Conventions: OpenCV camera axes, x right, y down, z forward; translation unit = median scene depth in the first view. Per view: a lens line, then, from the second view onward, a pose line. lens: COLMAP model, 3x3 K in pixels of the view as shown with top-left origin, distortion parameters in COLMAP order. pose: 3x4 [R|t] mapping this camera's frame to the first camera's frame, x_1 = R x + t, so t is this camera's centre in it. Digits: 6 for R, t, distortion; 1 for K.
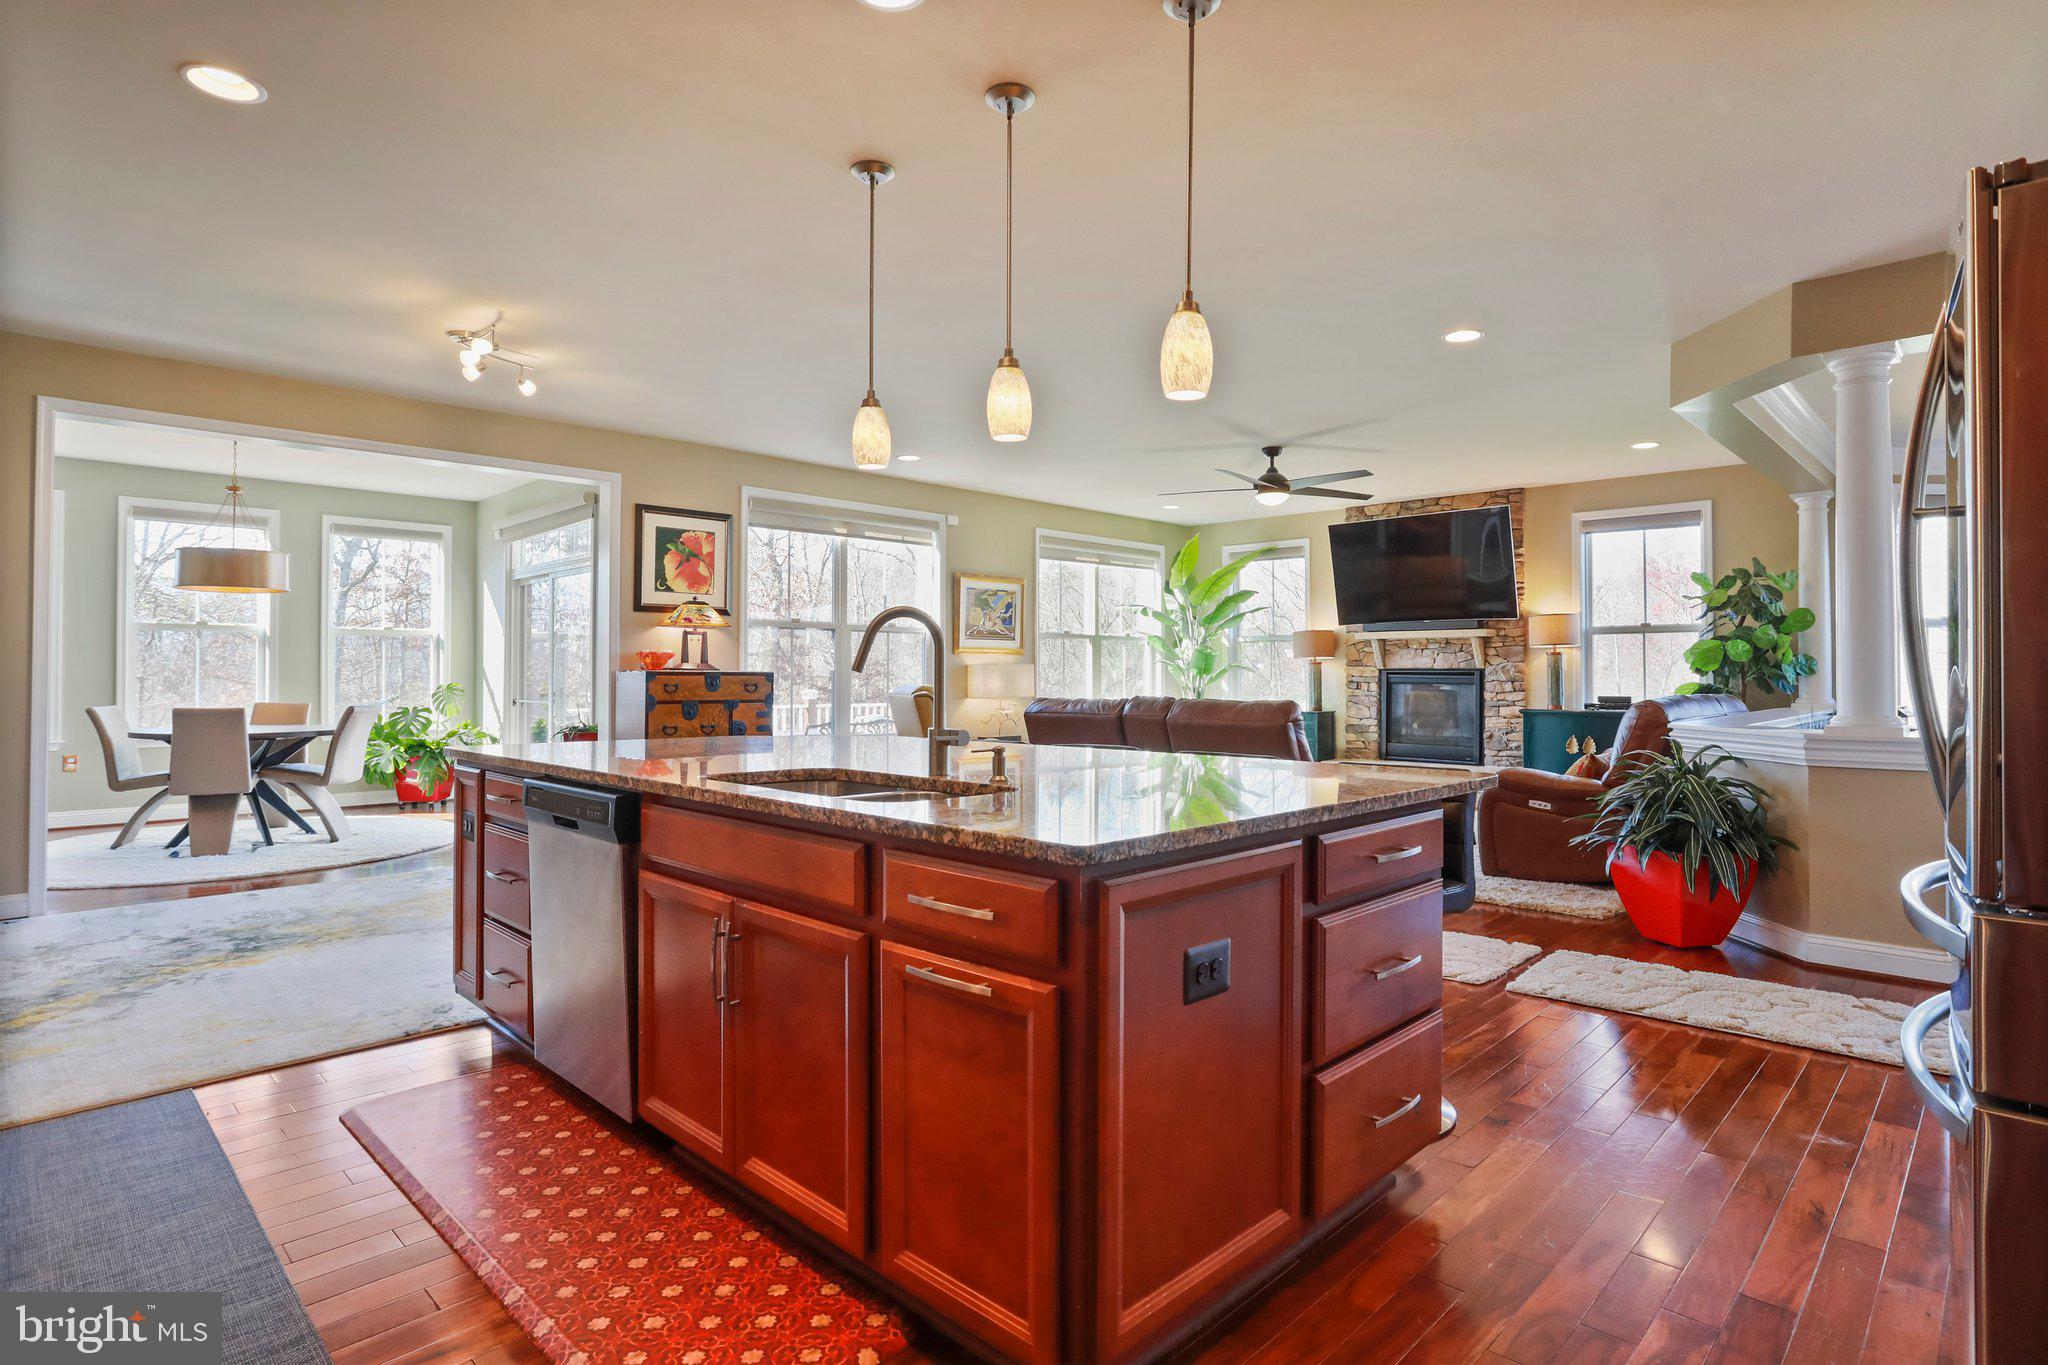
lens RADIAL K [[1079.3, 0, 1048.9], [0, 1079.3, 661.2], [0, 0, 1]] dist [-0.051592, 0.022728]
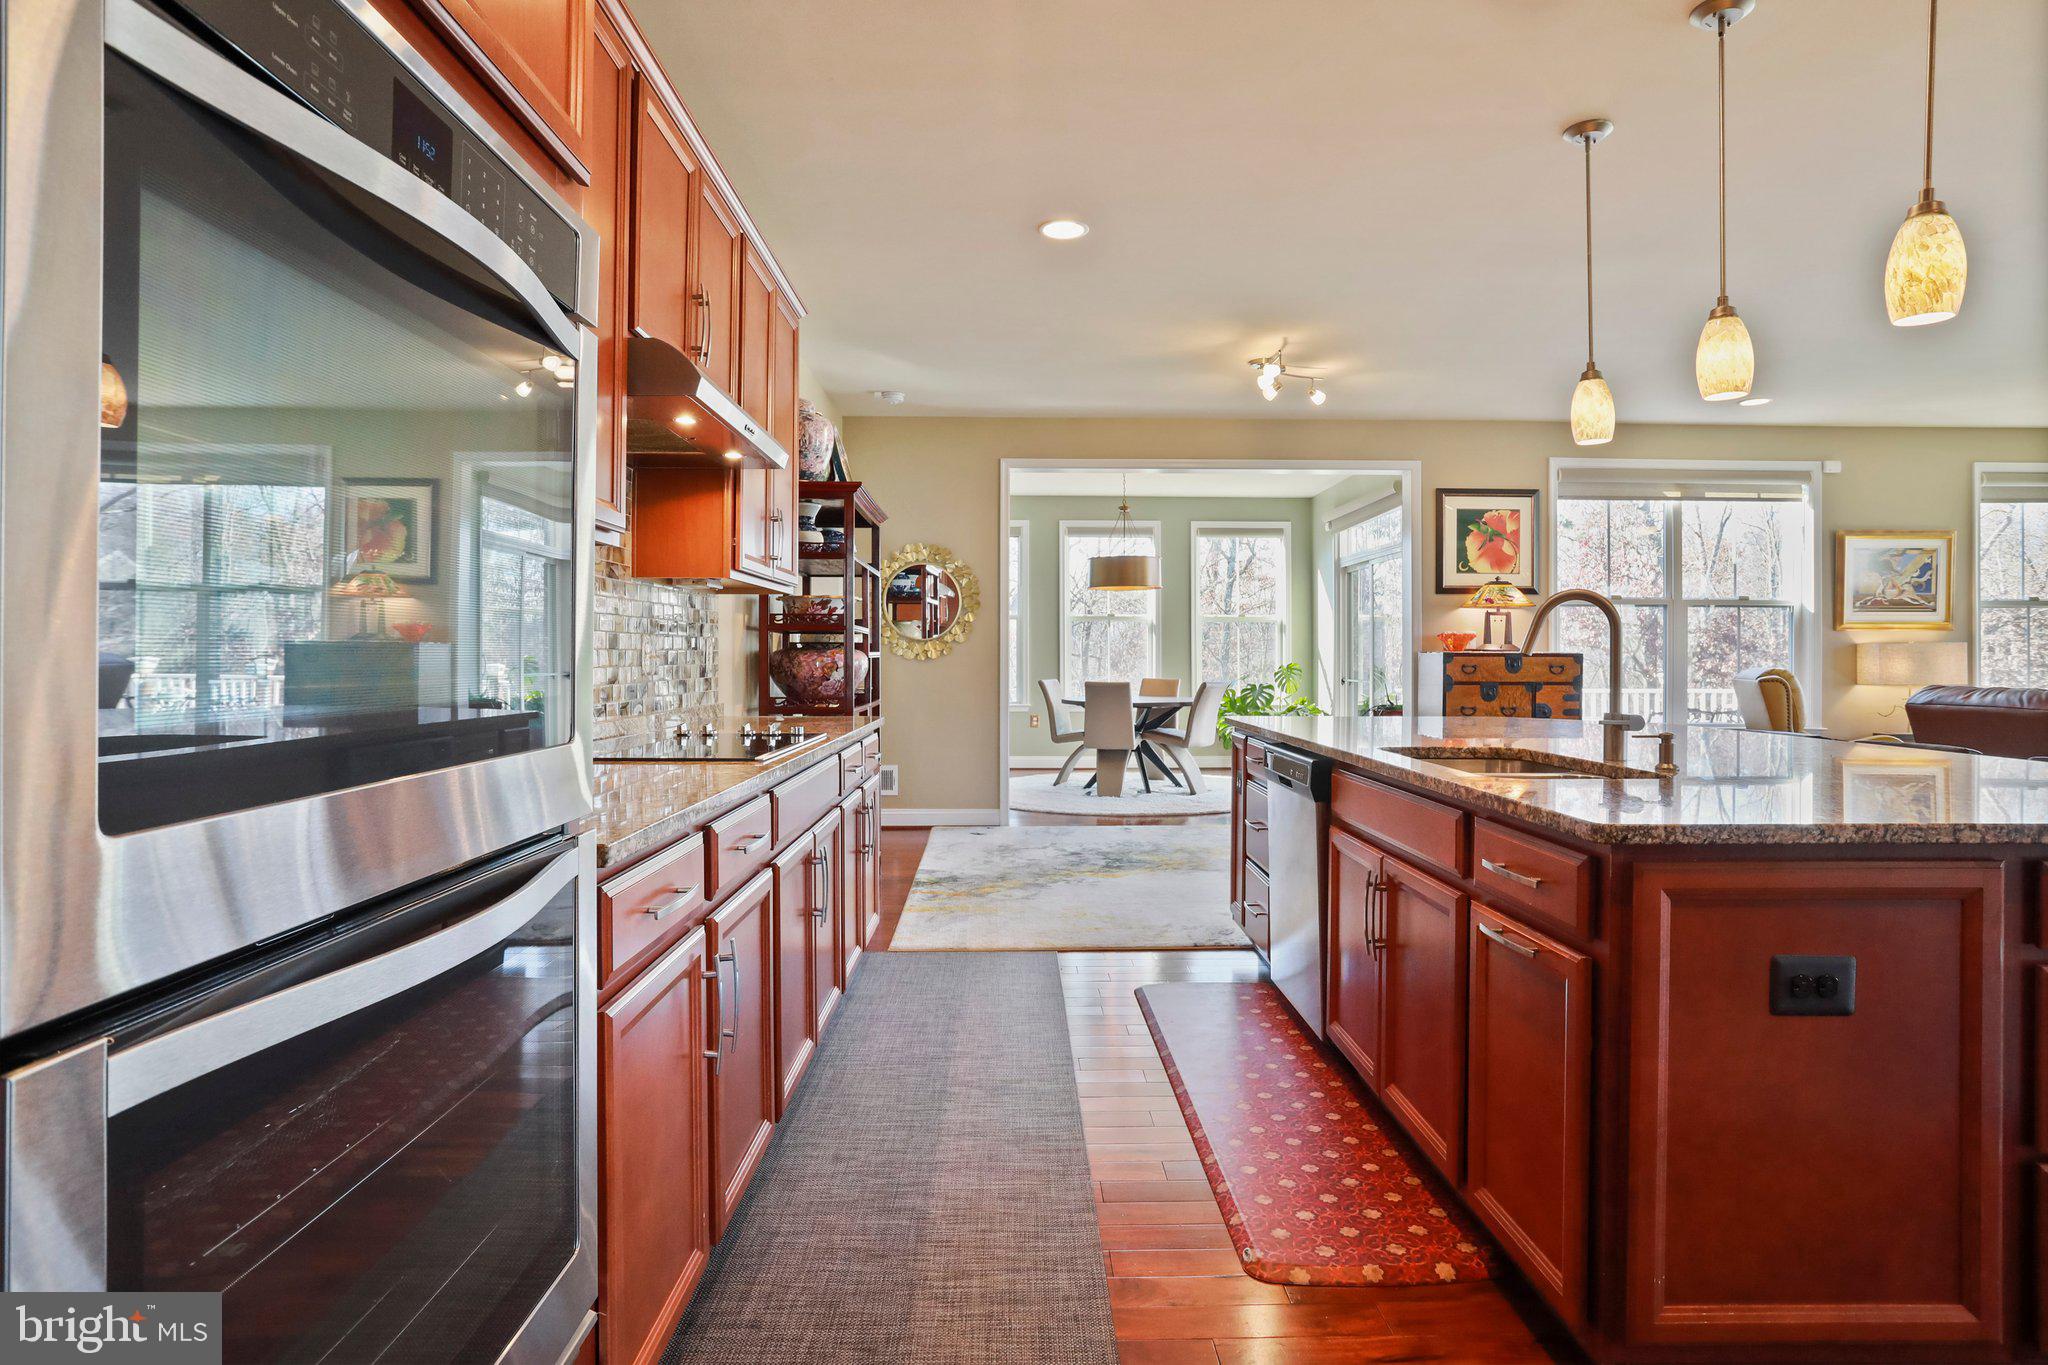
lens RADIAL K [[1079.3, 0, 986.4], [0, 1079.3, 666.9], [0, 0, 1]] dist [-0.051592, 0.022728]
pose [[0.693895, 0.008040, -0.720032, 0.047817], [0.008857, 0.999767, 0.019699, -0.000737], [0.720022, -0.020046, 0.693662, -0.017883]]
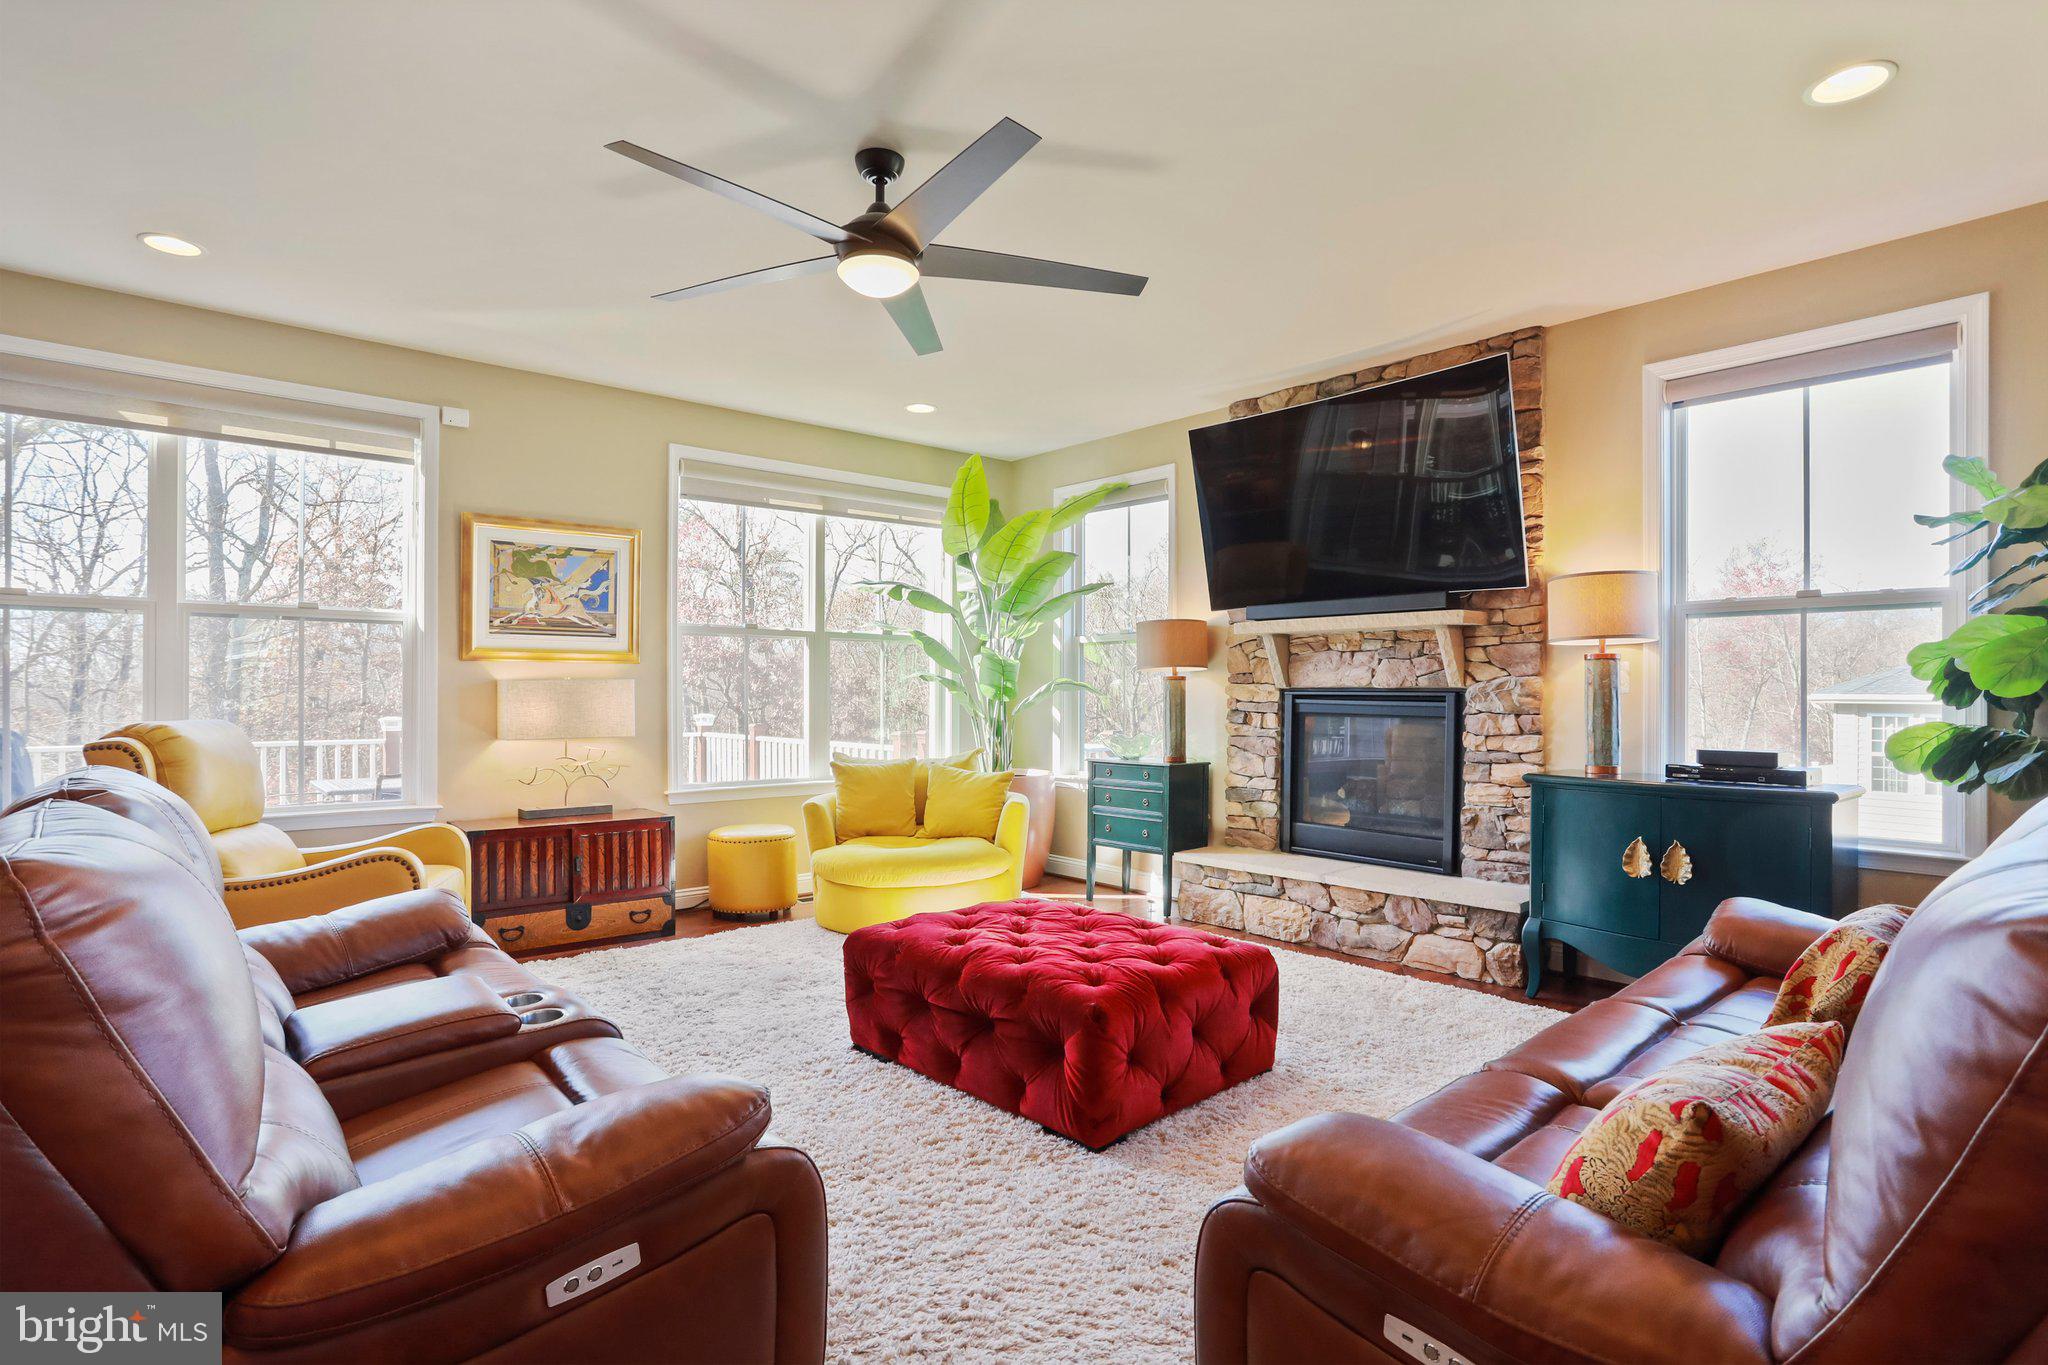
lens RADIAL K [[1047.6, 0, 1042.2], [0, 1047.6, 693.9], [0, 0, 1]] dist [-0.040648, 0.020945]
pose [[0.997064, 0.001873, -0.076549, 0.294814], [-0.000791, 0.999900, 0.014151, 0.003225], [0.076568, -0.014049, 0.996965, 0.589112]]
